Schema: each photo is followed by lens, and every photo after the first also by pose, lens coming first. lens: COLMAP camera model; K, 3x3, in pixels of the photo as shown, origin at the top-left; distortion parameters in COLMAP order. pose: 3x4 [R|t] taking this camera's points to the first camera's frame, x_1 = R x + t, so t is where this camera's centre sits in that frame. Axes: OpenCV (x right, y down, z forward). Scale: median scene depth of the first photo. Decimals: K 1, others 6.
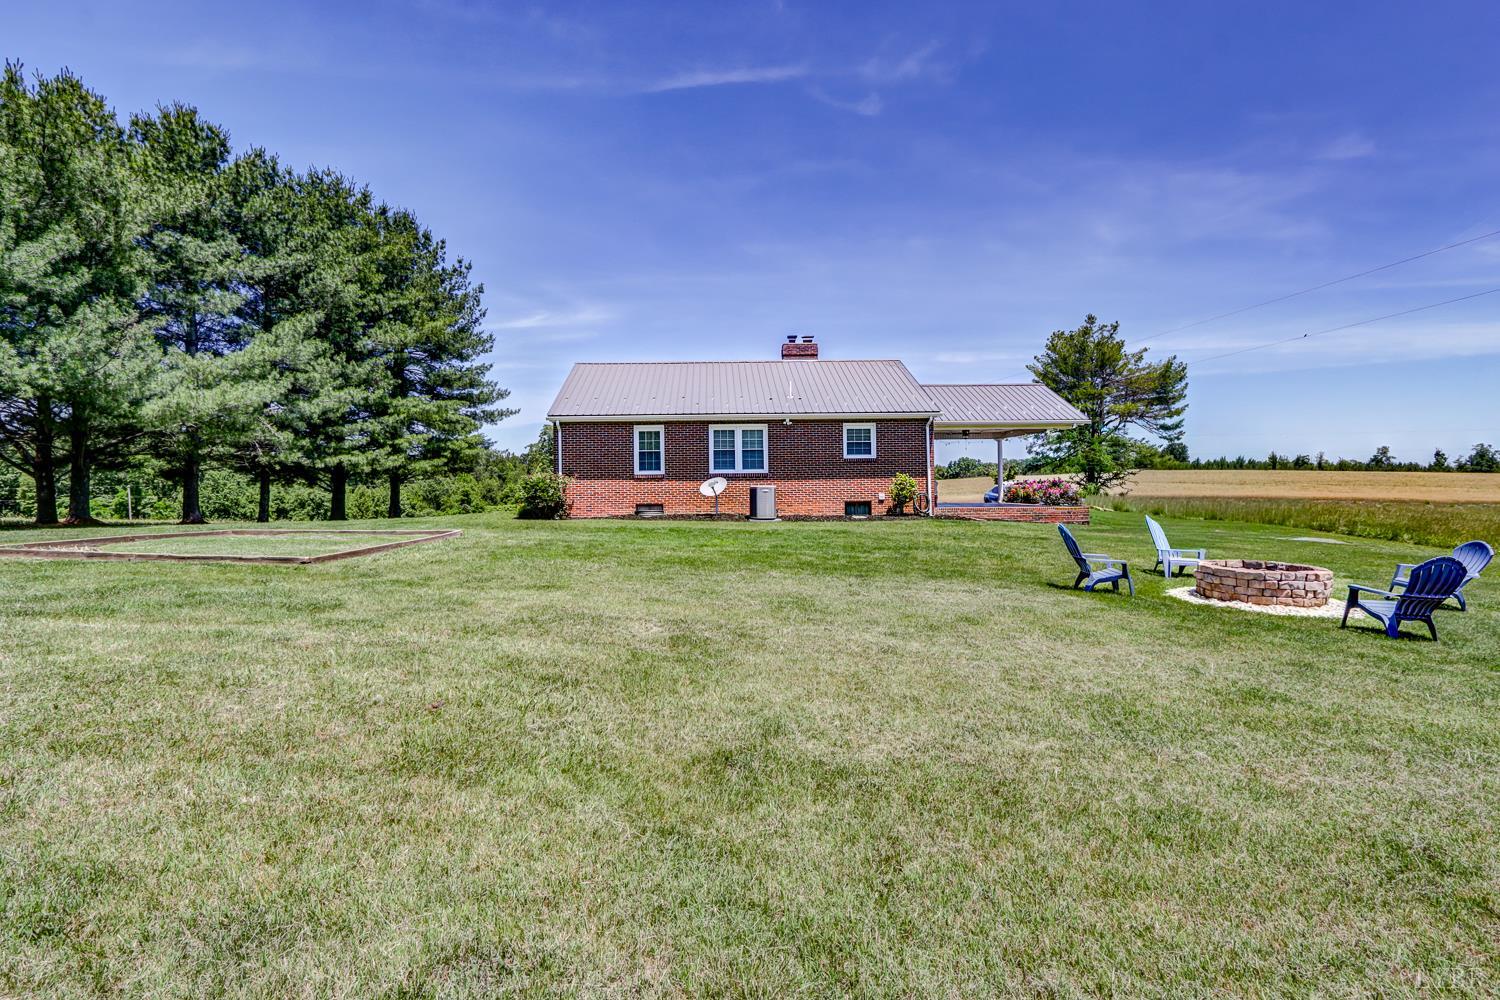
lens RADIAL K [[713.5, 0, 747.1], [0, 713.5, 488.6], [0, 0, 1]] dist [-0.015727, 0.000094]
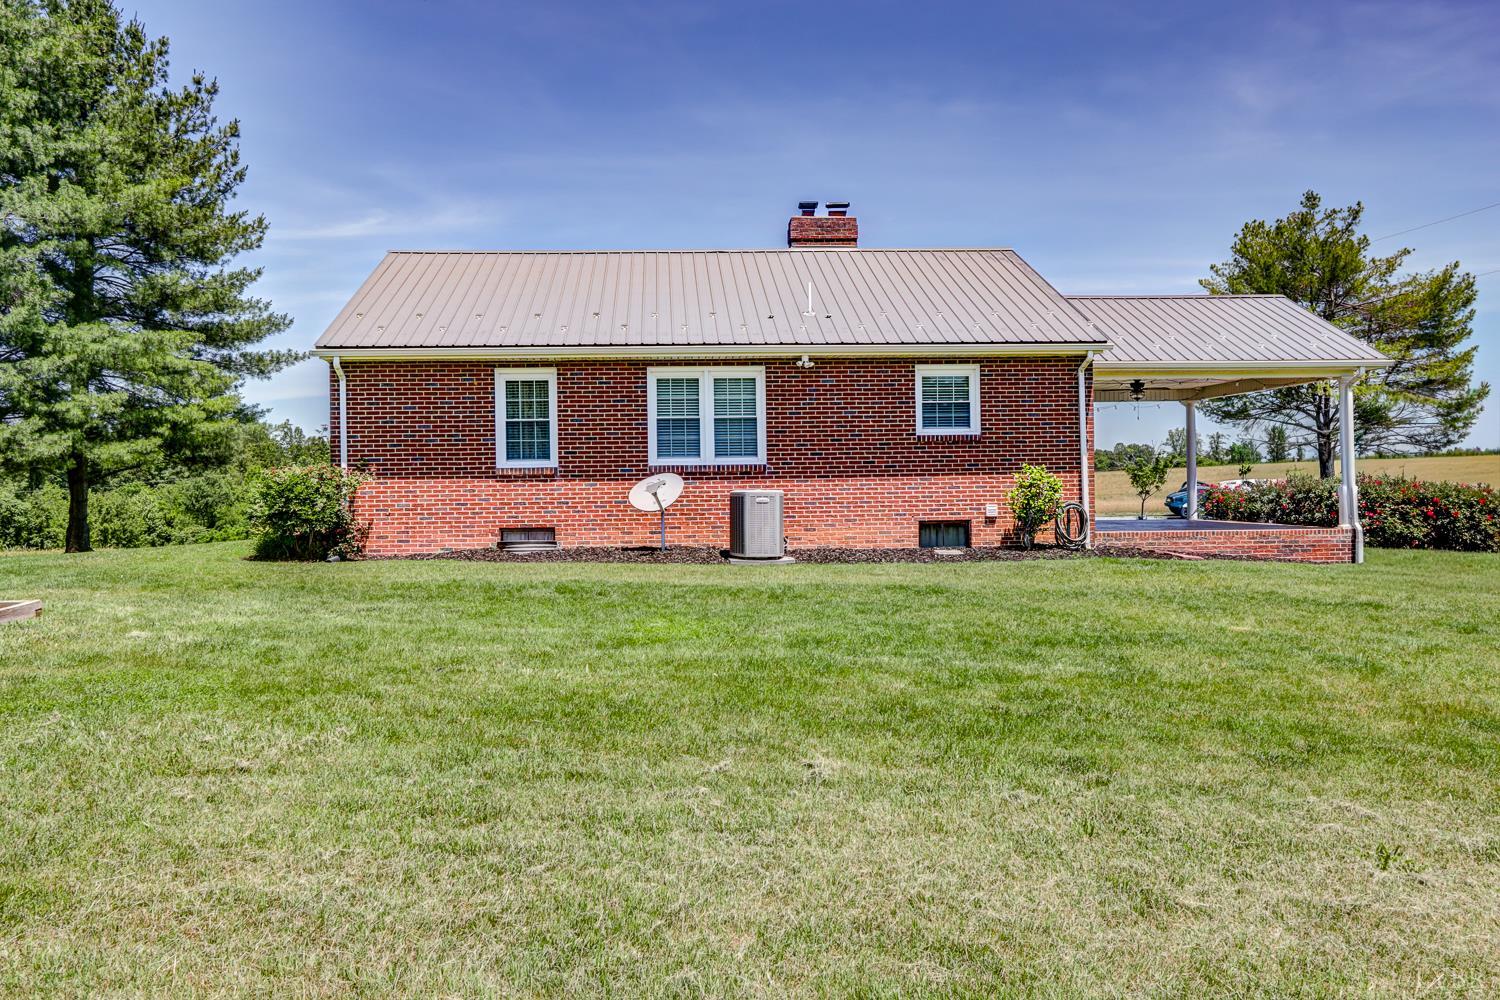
lens RADIAL K [[1204.0, 0, 750.0], [0, 1204.0, 500.0], [0, 0, 1]] dist [-0.001959, 0.001003]
pose [[0.999674, -0.002175, 0.025446, -0.003408], [0.002010, 0.999977, 0.006494, -0.002403], [-0.025460, -0.006441, 0.999655, 0.154045]]
